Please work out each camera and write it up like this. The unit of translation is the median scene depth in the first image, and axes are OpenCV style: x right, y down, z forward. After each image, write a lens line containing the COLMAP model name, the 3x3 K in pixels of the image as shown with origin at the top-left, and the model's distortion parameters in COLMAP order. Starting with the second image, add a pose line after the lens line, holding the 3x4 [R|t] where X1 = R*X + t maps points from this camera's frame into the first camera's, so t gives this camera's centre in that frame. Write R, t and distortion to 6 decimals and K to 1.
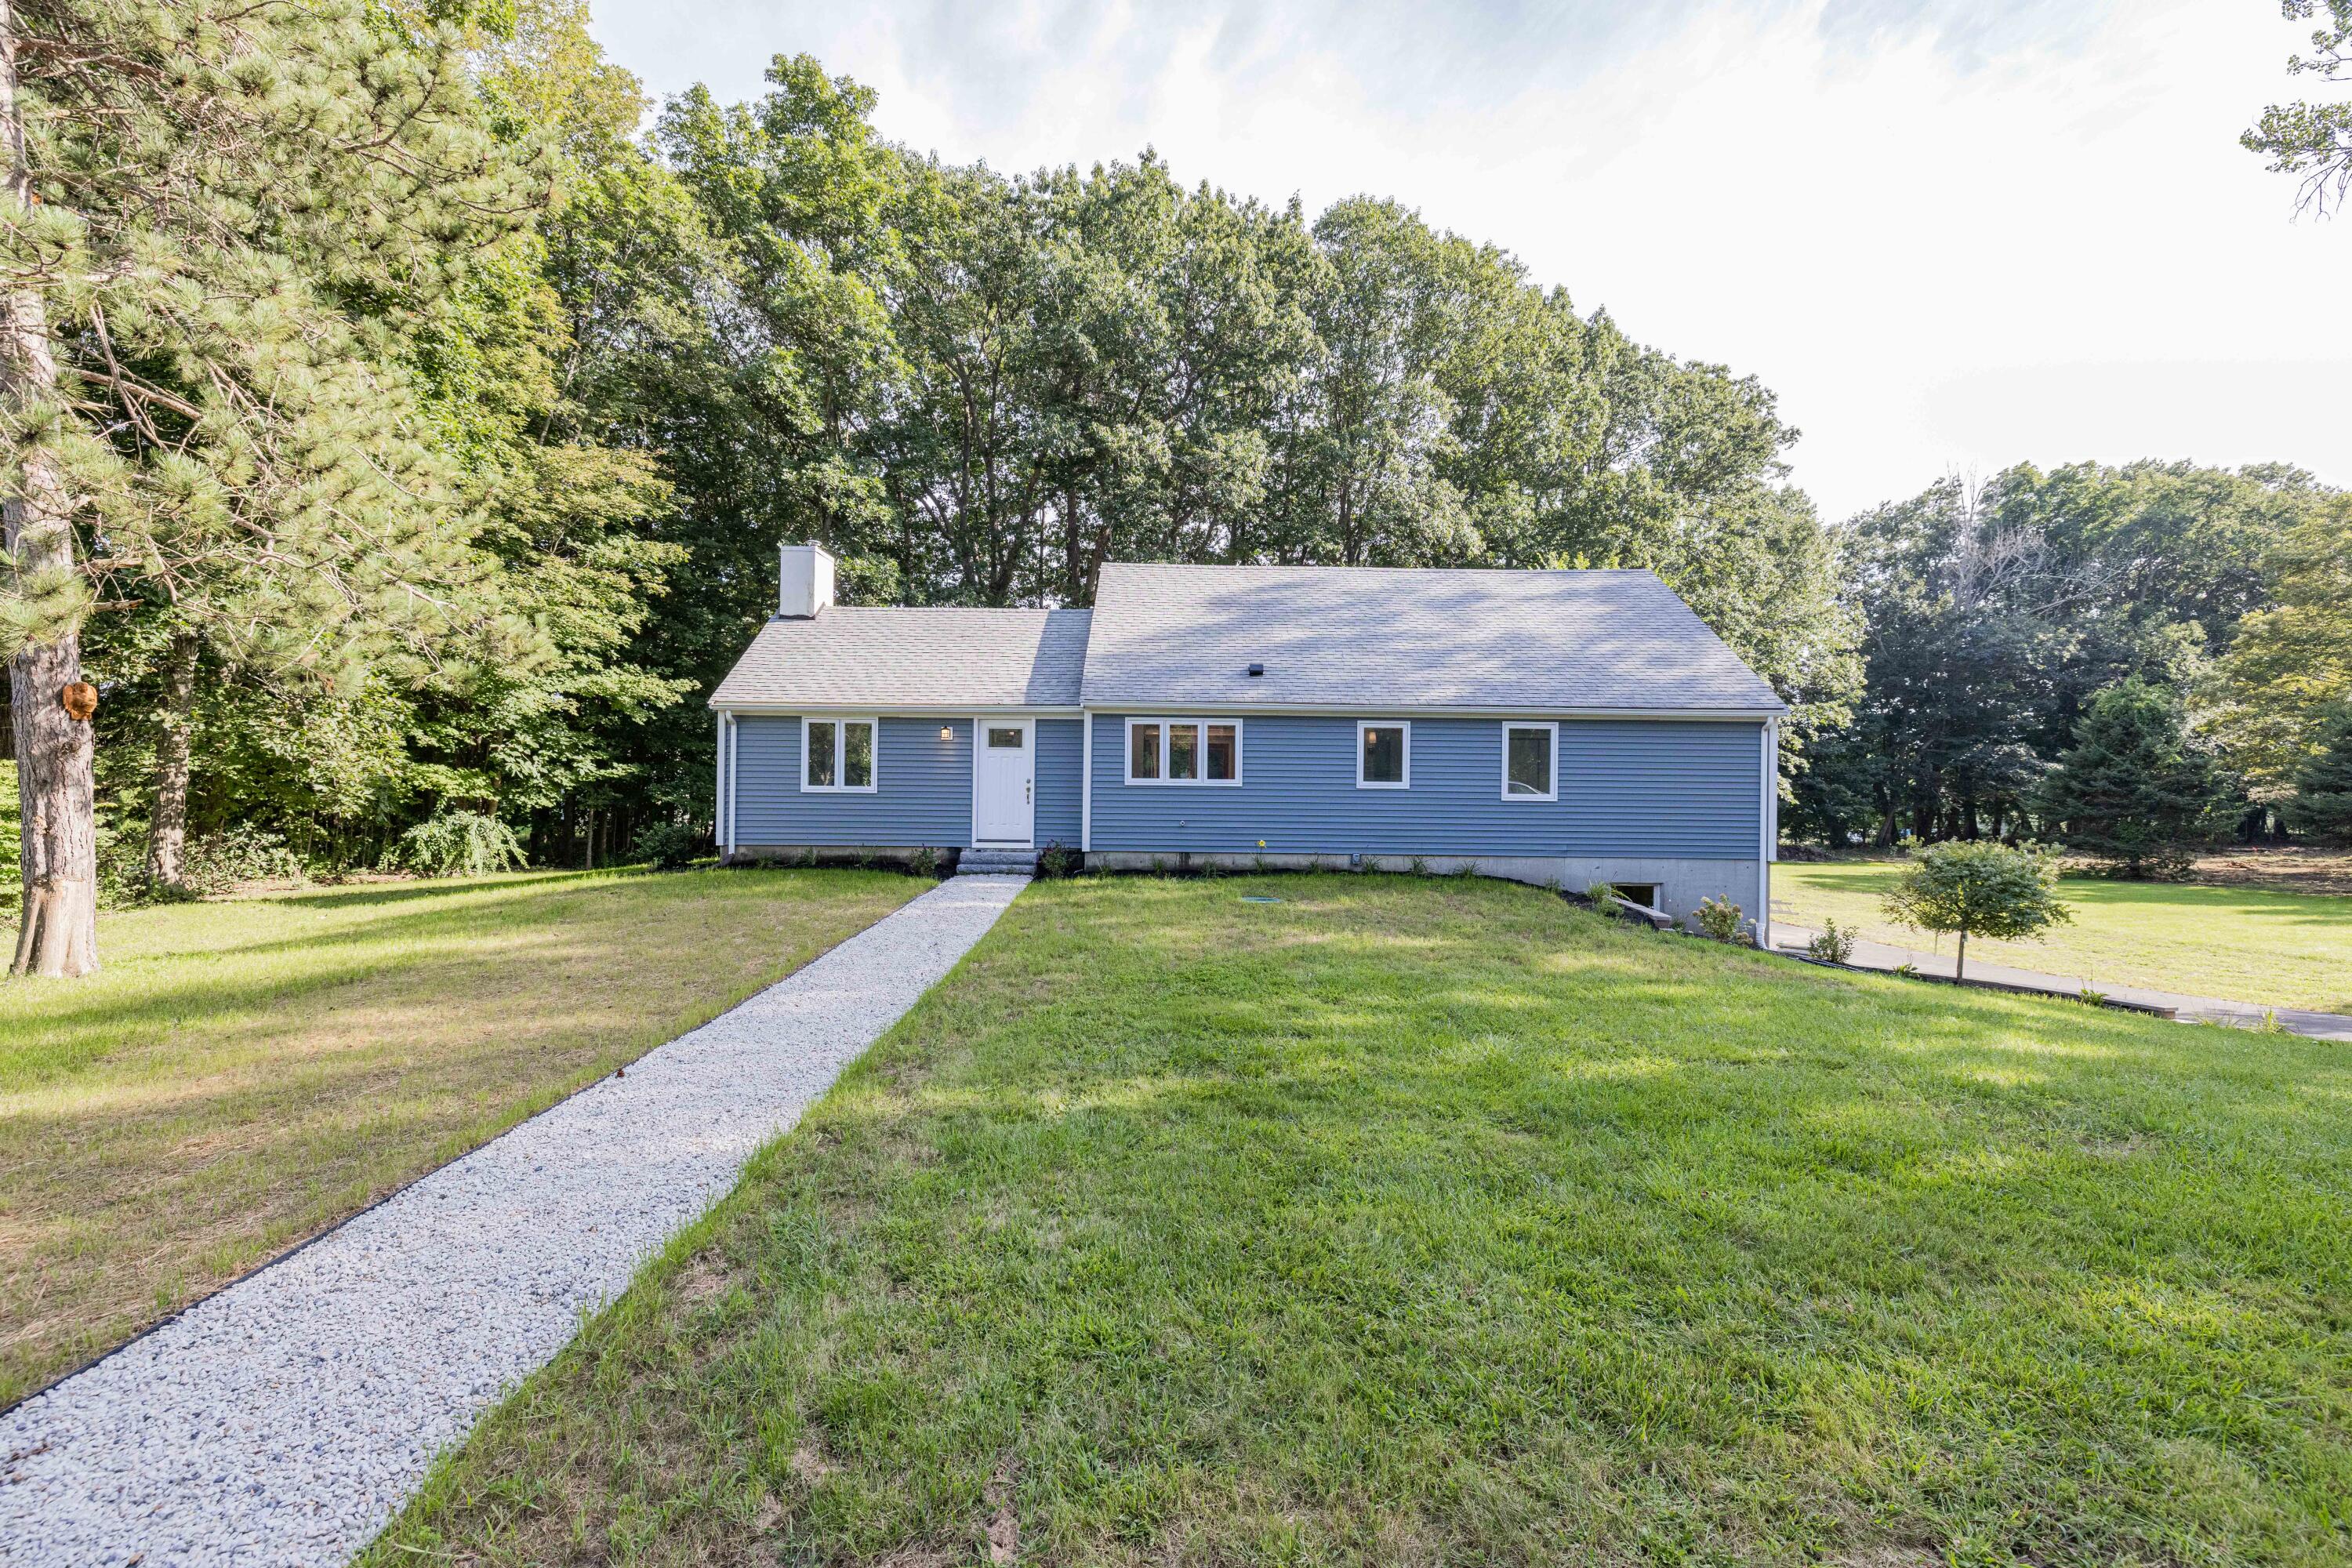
lens RADIAL K [[1005.2, 0, 1166.5], [0, 1005.2, 781.8], [0, 0, 1]] dist [0.001699, -0.001195]
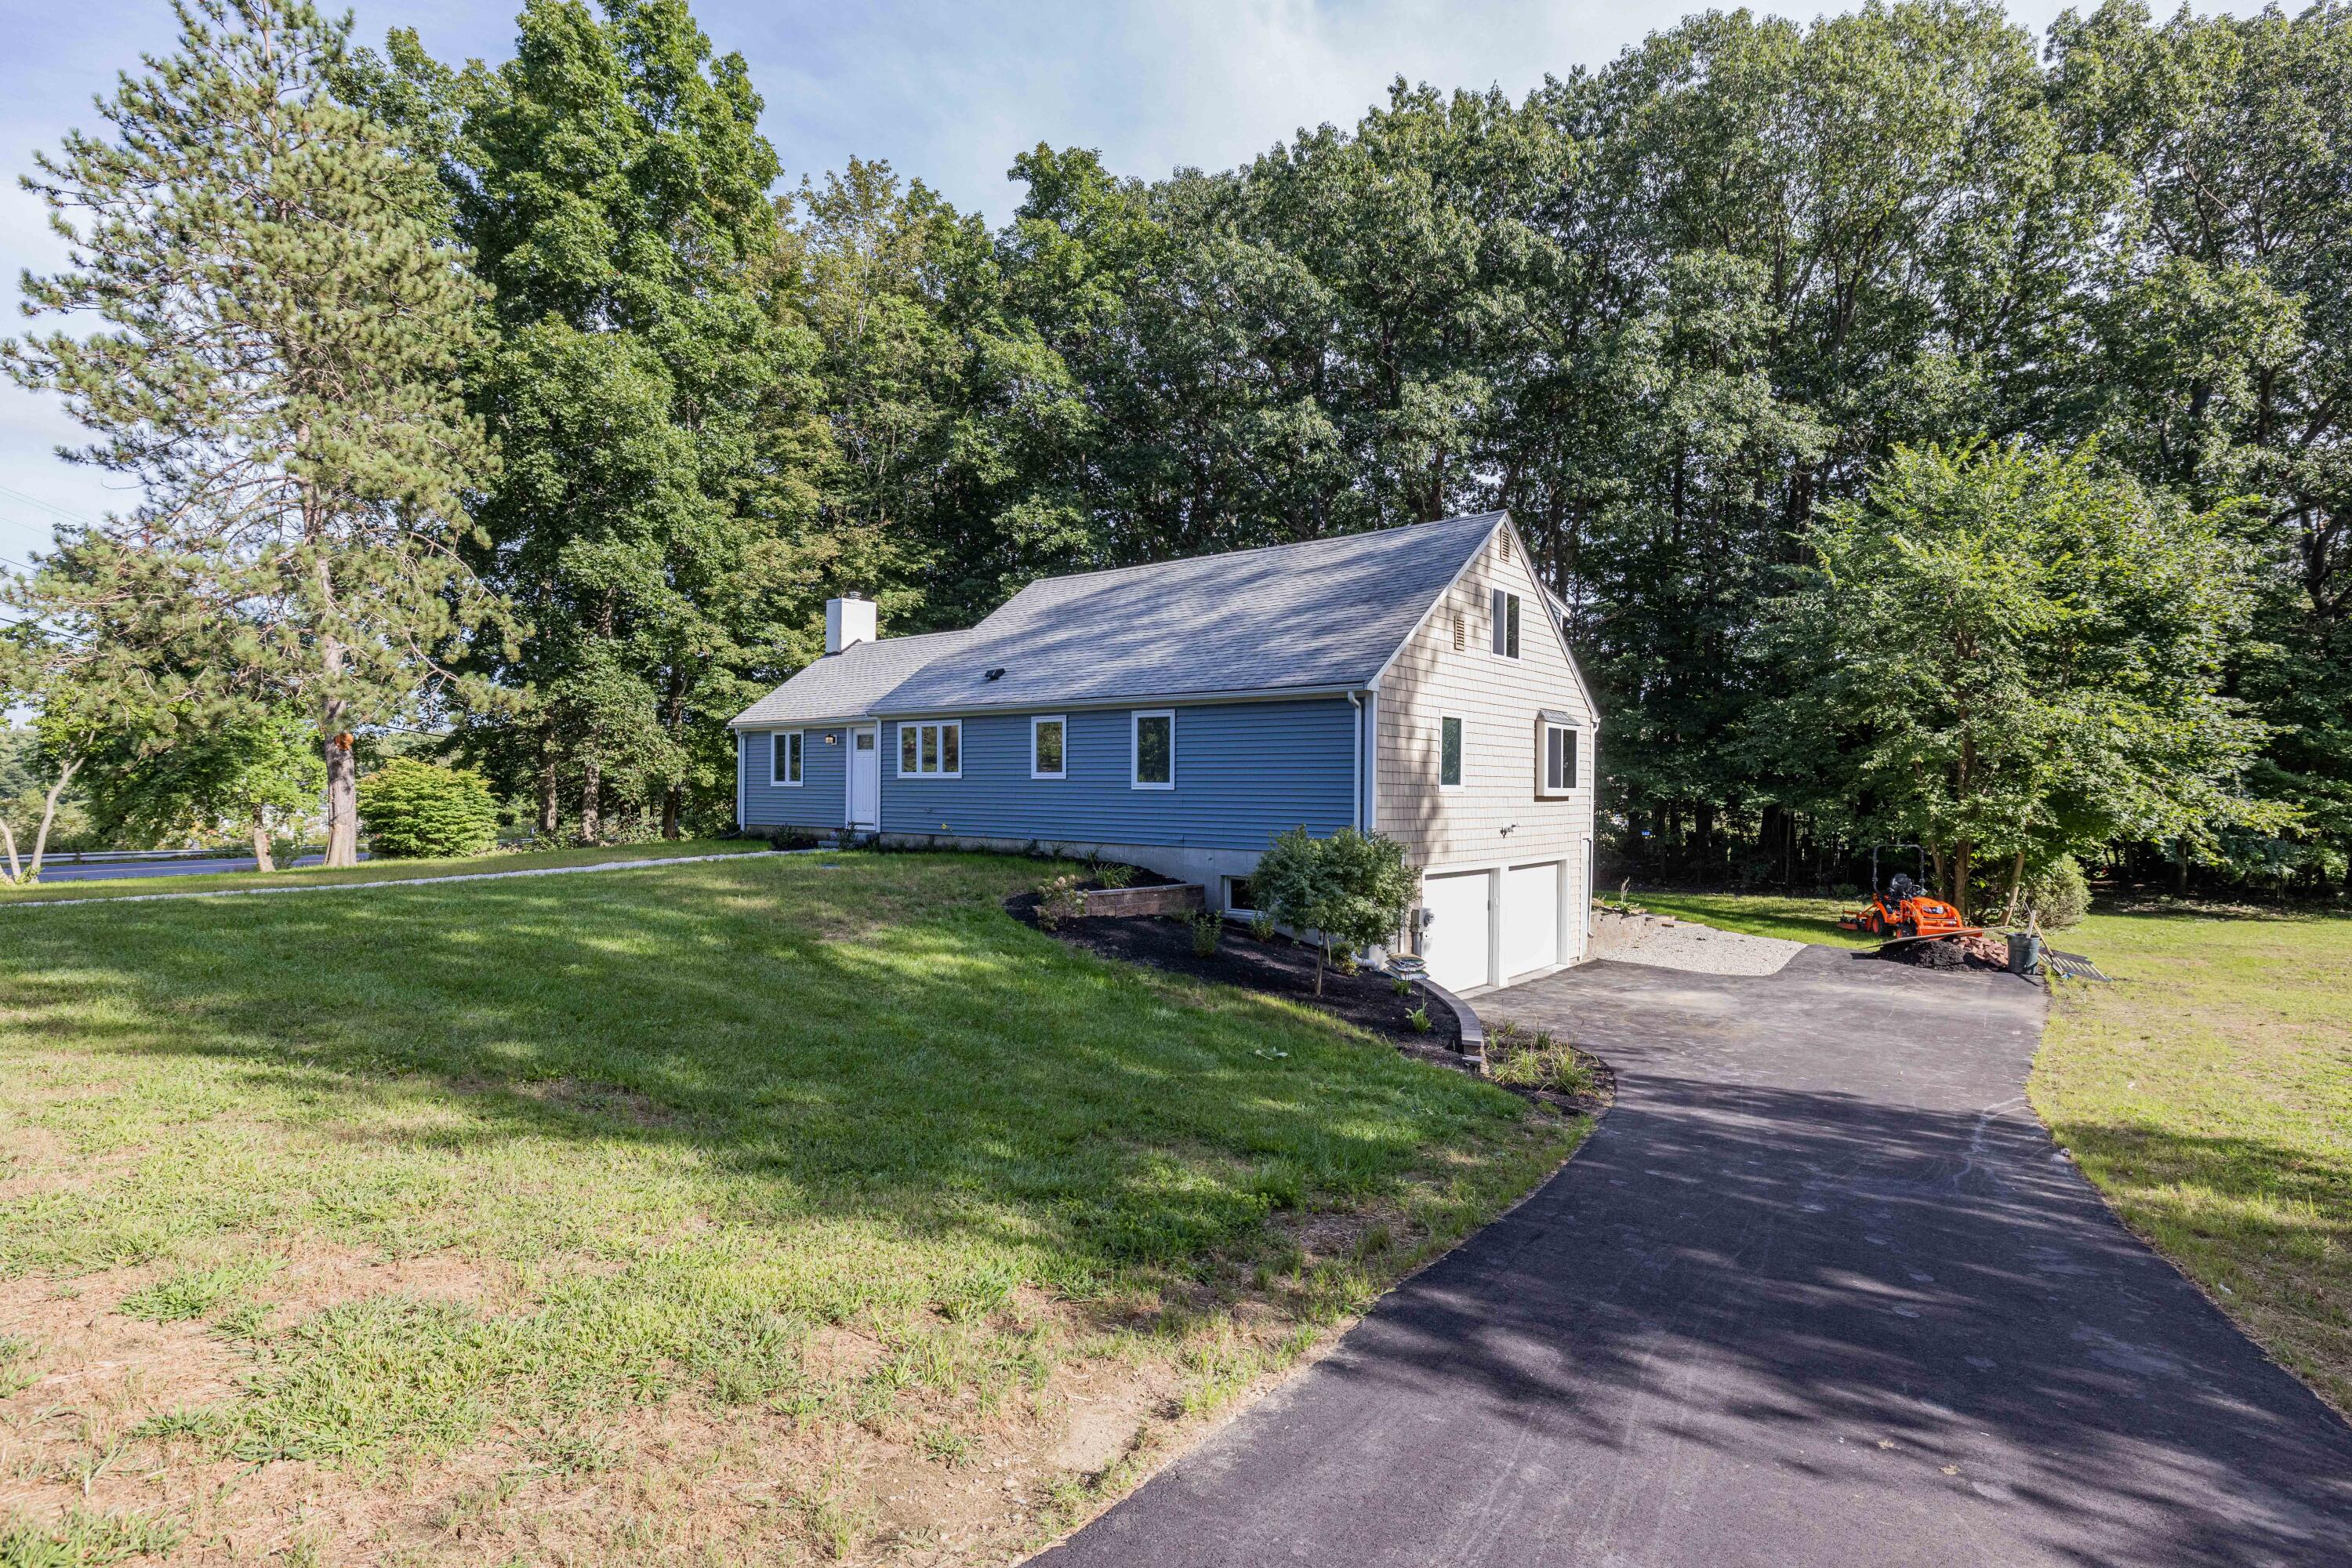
lens RADIAL K [[1183.6, 0, 1178.6], [0, 1183.6, 793.5], [0, 0, 1]] dist [-0.001518, -0.000129]
pose [[0.771704, -0.001884, -0.635979, 0.732791], [0.003799, 0.999991, 0.001647, 0.013787], [0.635970, -0.003687, 0.771705, 0.076650]]
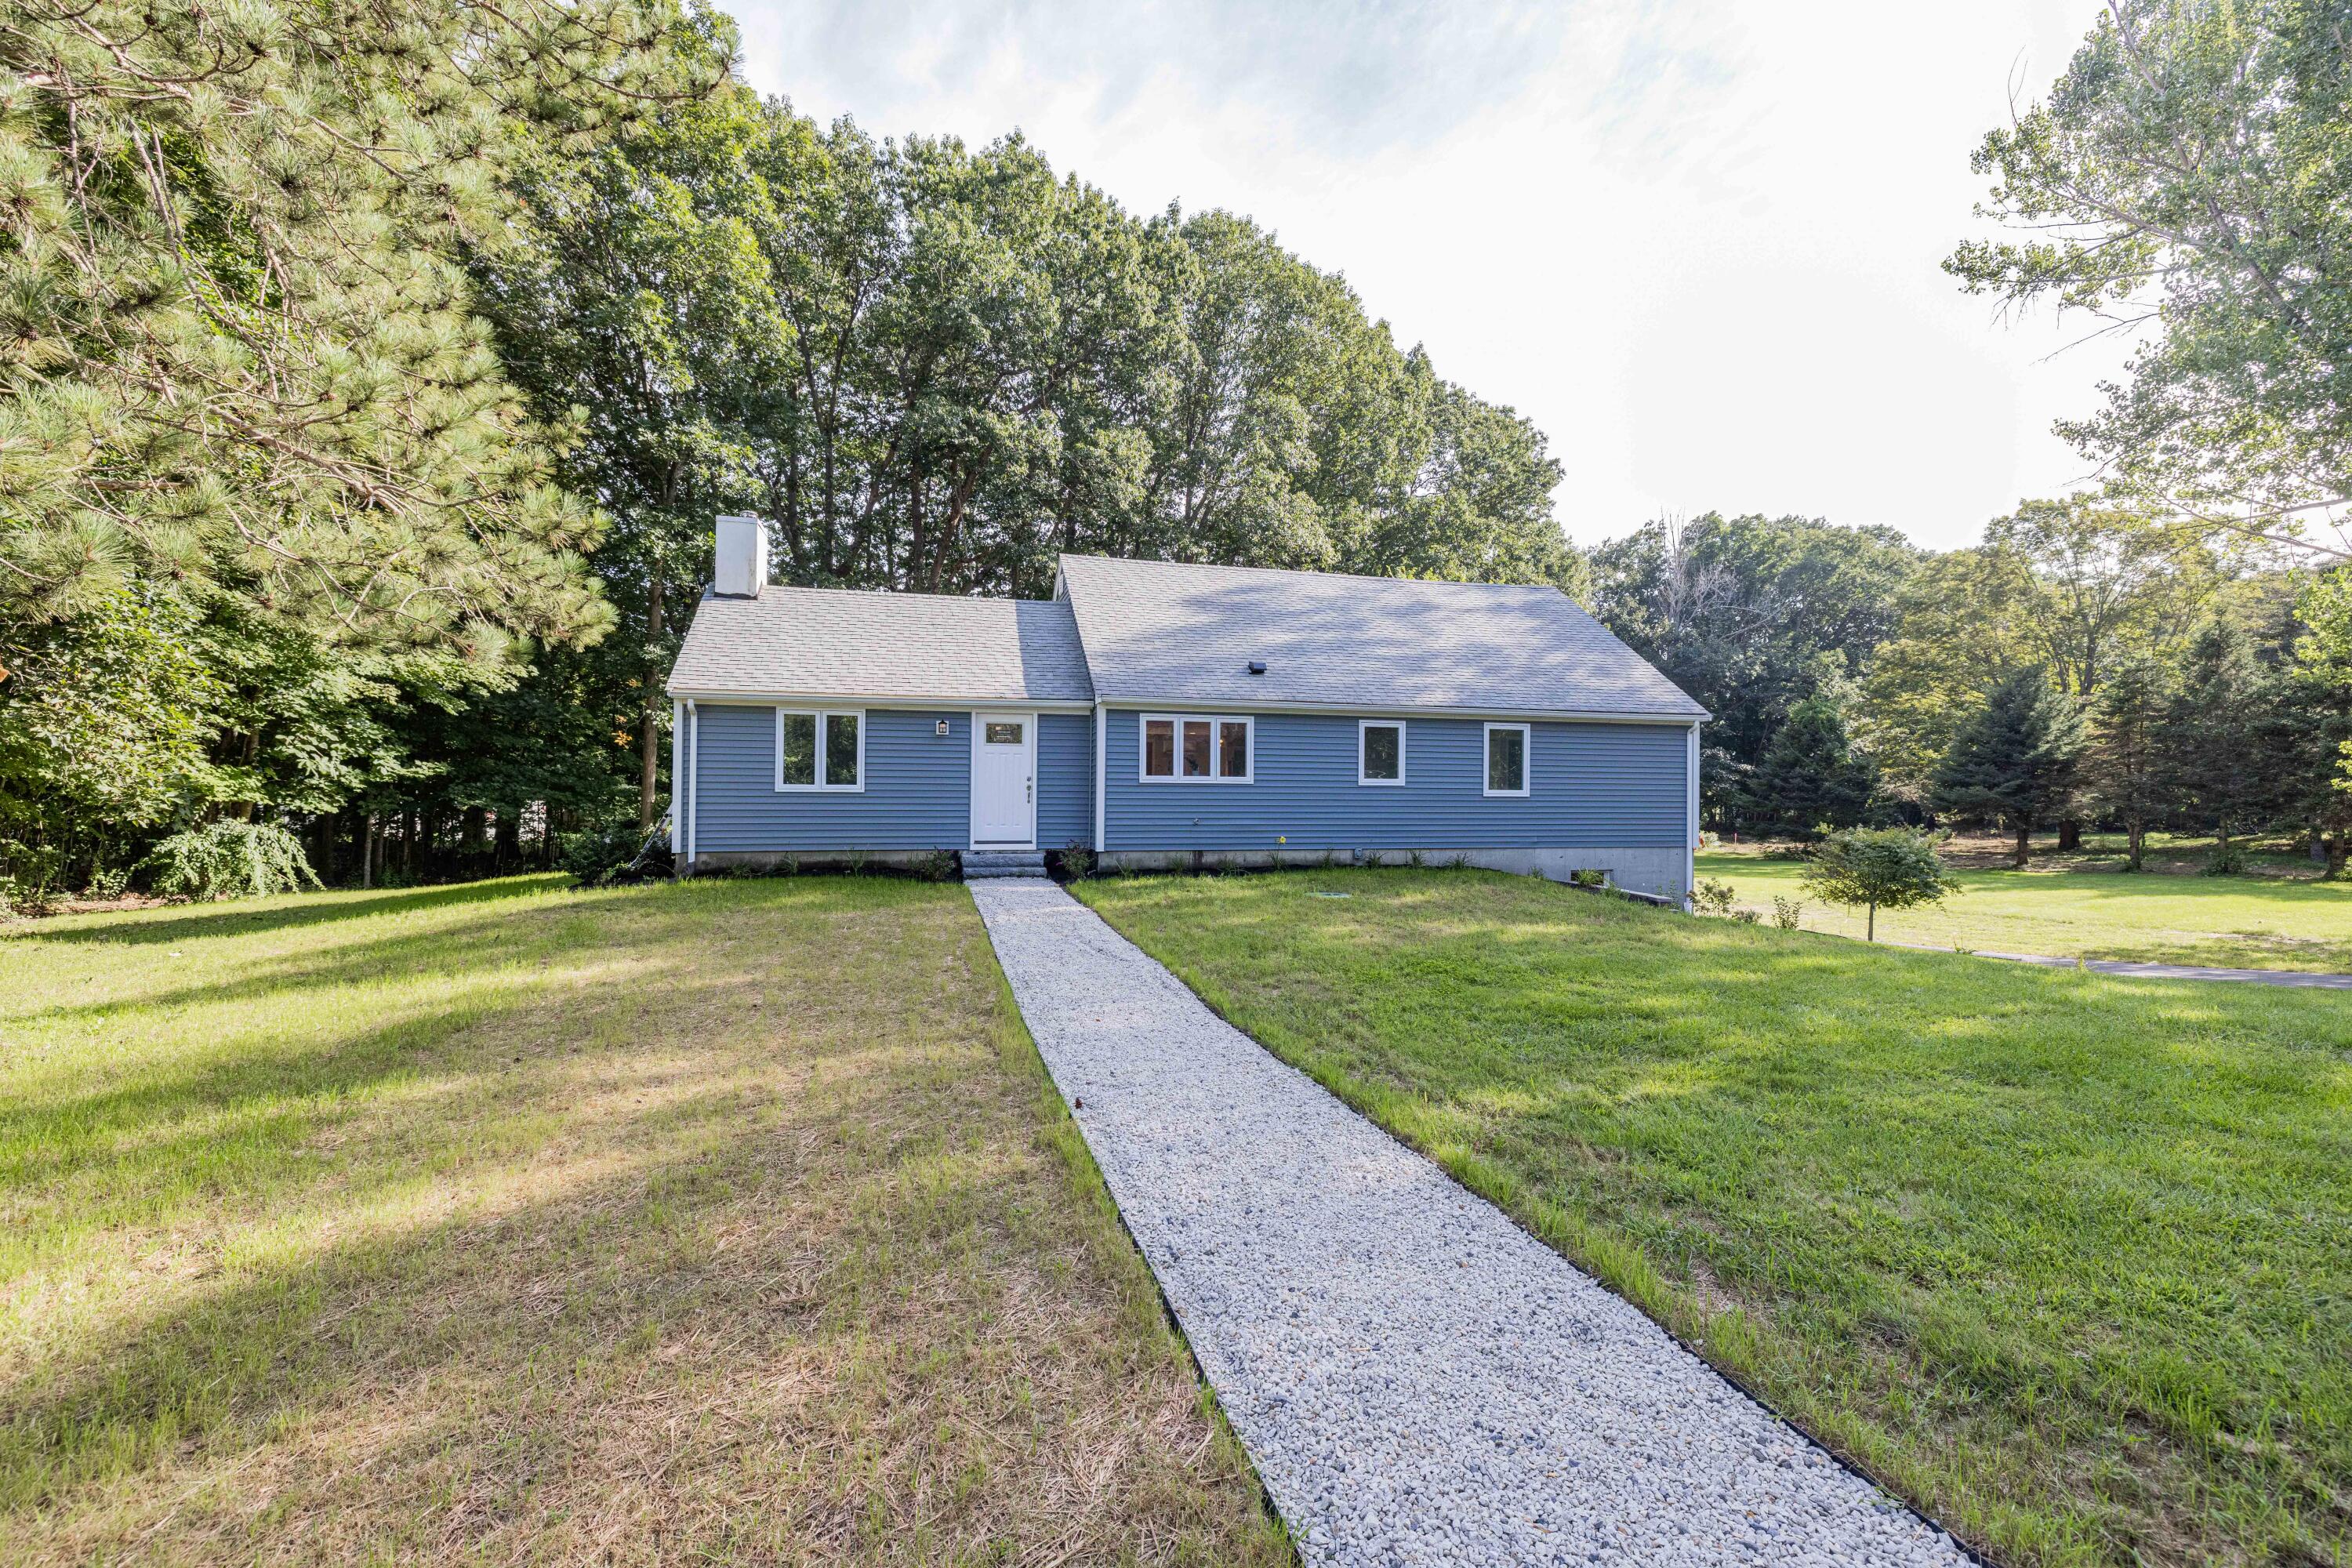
lens RADIAL K [[1005.2, 0, 1174.8], [0, 1005.2, 777.8], [0, 0, 1]] dist [0.001699, -0.001195]
pose [[0.968461, -0.001427, 0.249160, -0.163829], [0.002672, 0.999986, -0.004659, 0.002112], [-0.249150, 0.005178, 0.968451, 0.030483]]
